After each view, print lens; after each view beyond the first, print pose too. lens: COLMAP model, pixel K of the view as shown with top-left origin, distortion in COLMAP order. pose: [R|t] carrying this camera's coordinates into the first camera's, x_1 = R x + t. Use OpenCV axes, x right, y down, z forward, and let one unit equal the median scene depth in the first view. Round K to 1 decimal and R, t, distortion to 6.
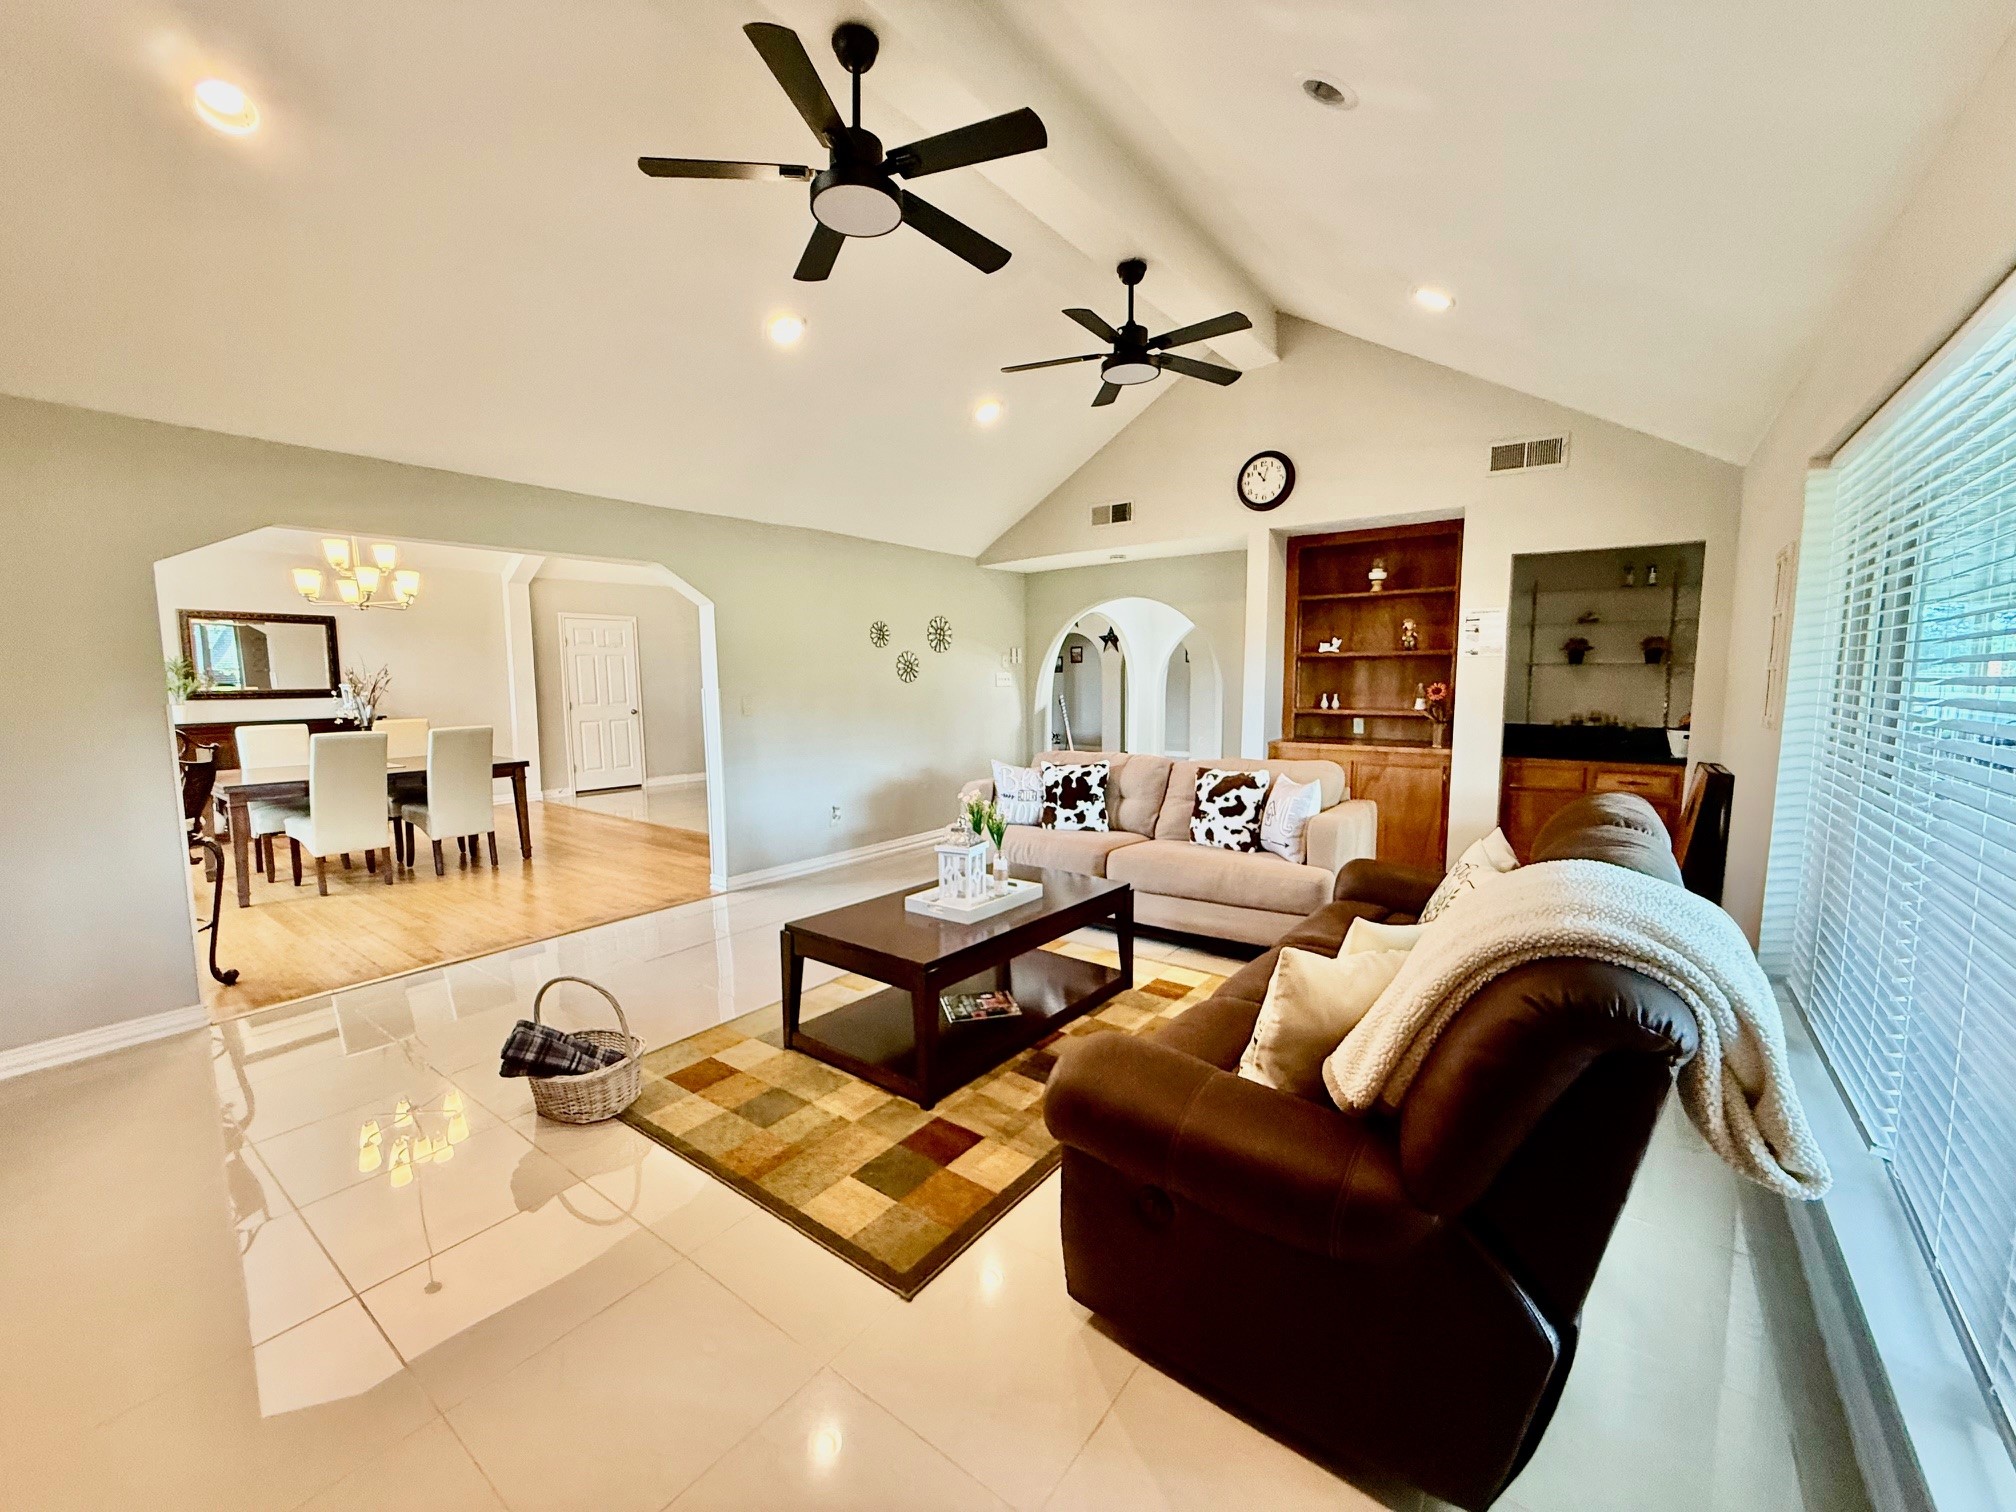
lens RADIAL K [[805.4, 0, 1008.4], [0, 805.4, 759.0], [0, 0, 1]] dist [0.002389, 0.000450]
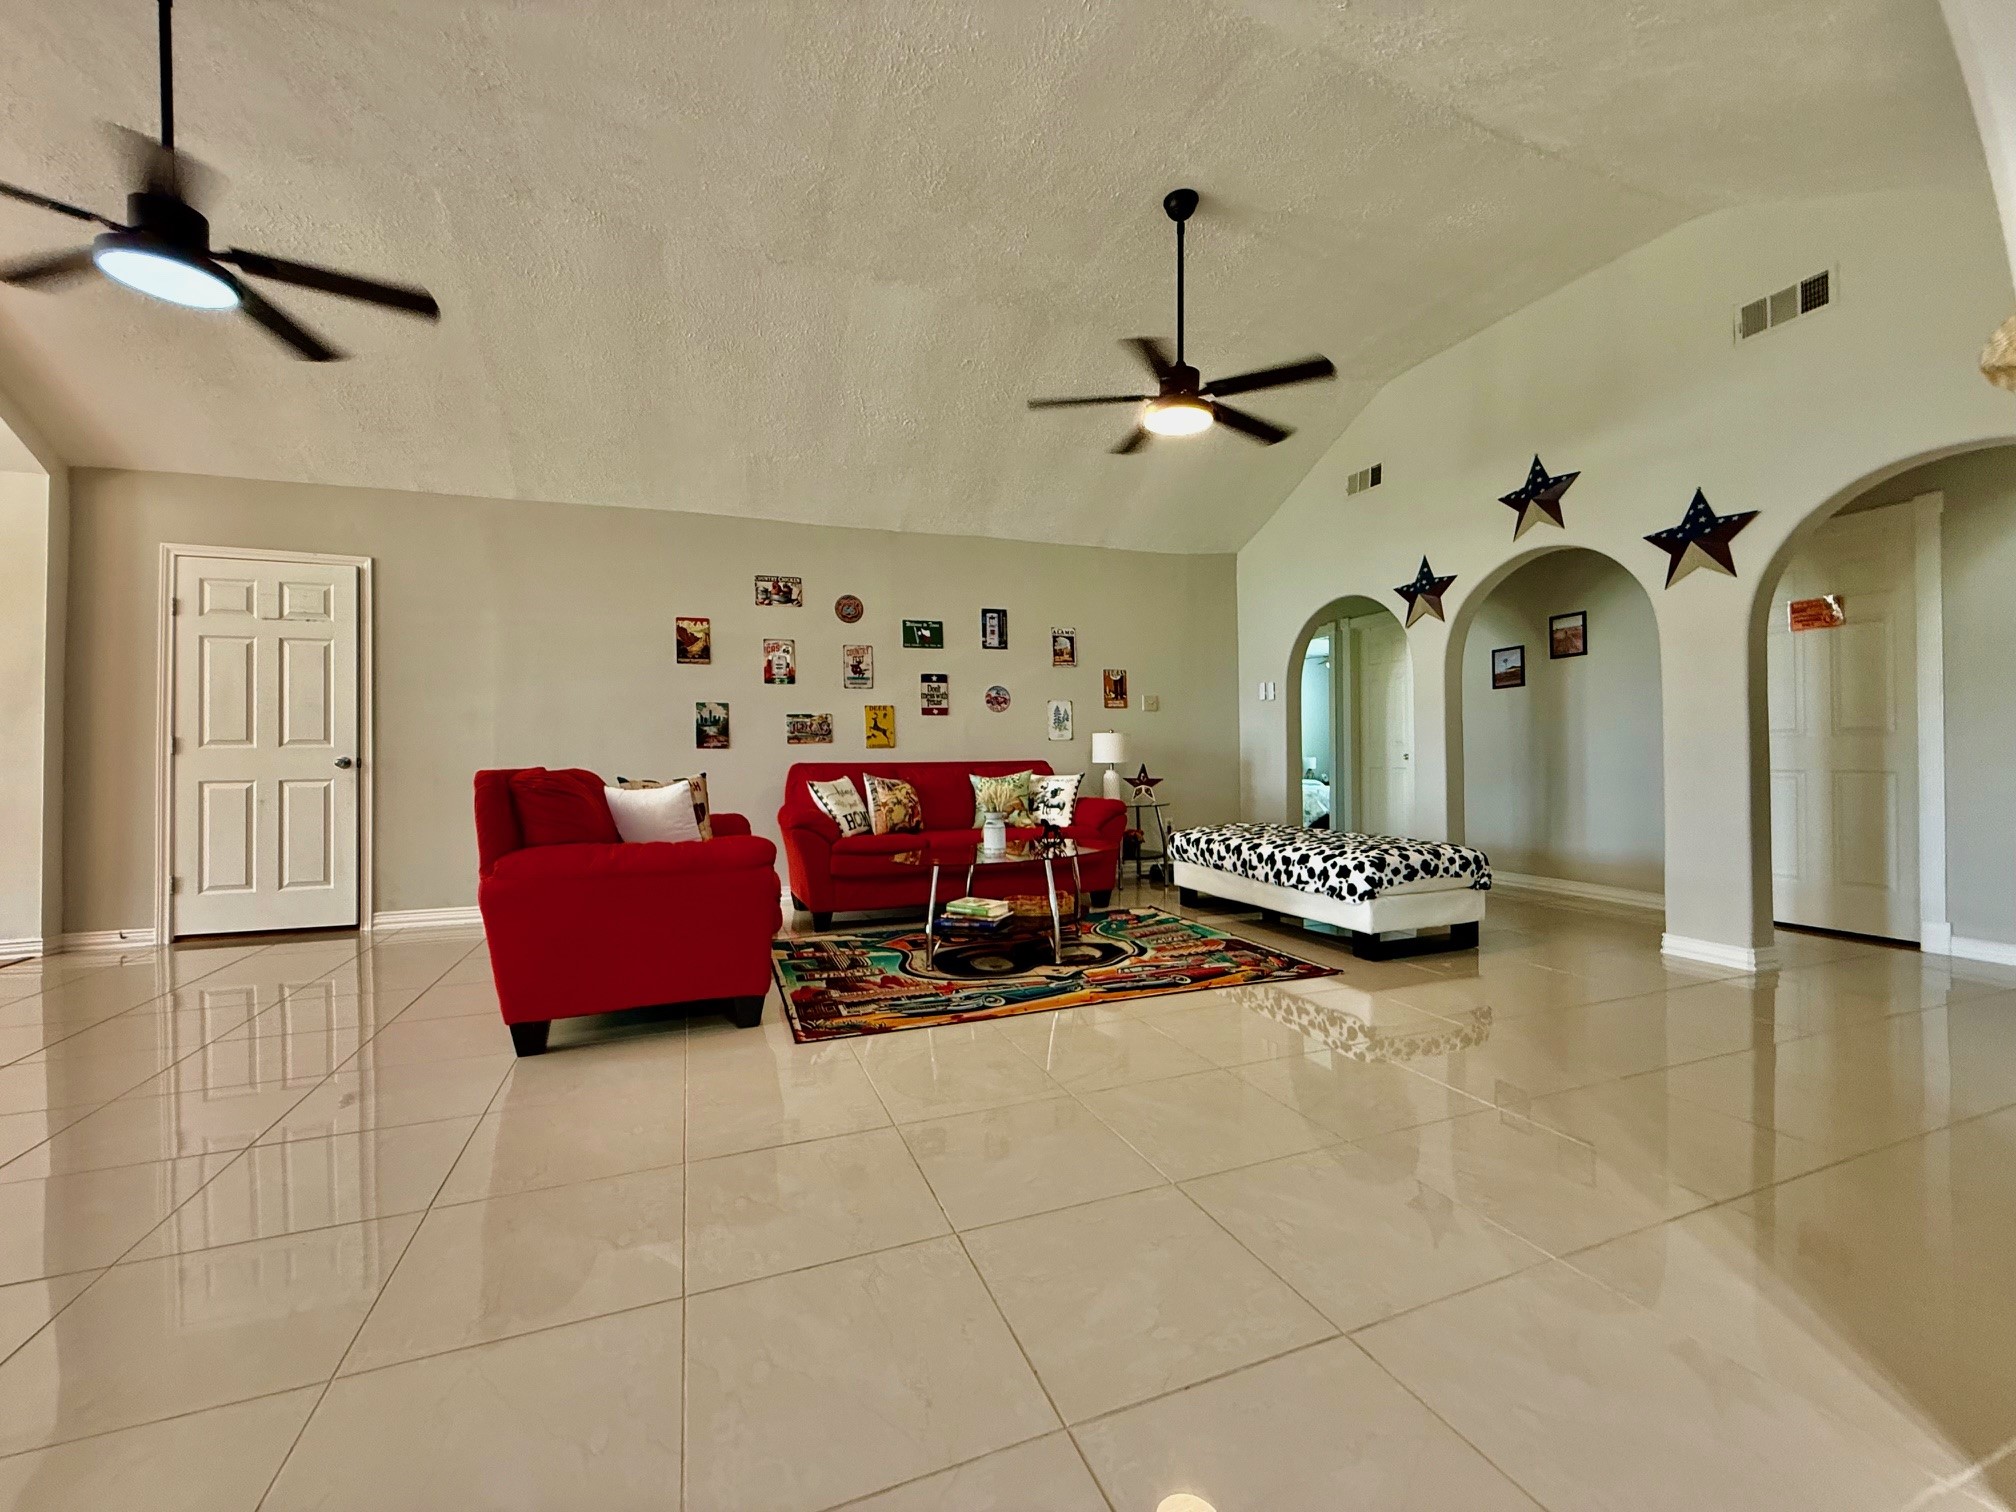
lens RADIAL K [[805.4, 0, 1004.5], [0, 805.4, 753.7], [0, 0, 1]] dist [0.002389, 0.000450]
pose [[0.851161, -0.005914, -0.524872, 0.066013], [-0.050527, 0.994370, -0.093142, -0.031233], [0.522468, 0.105799, 0.846070, 0.628731]]
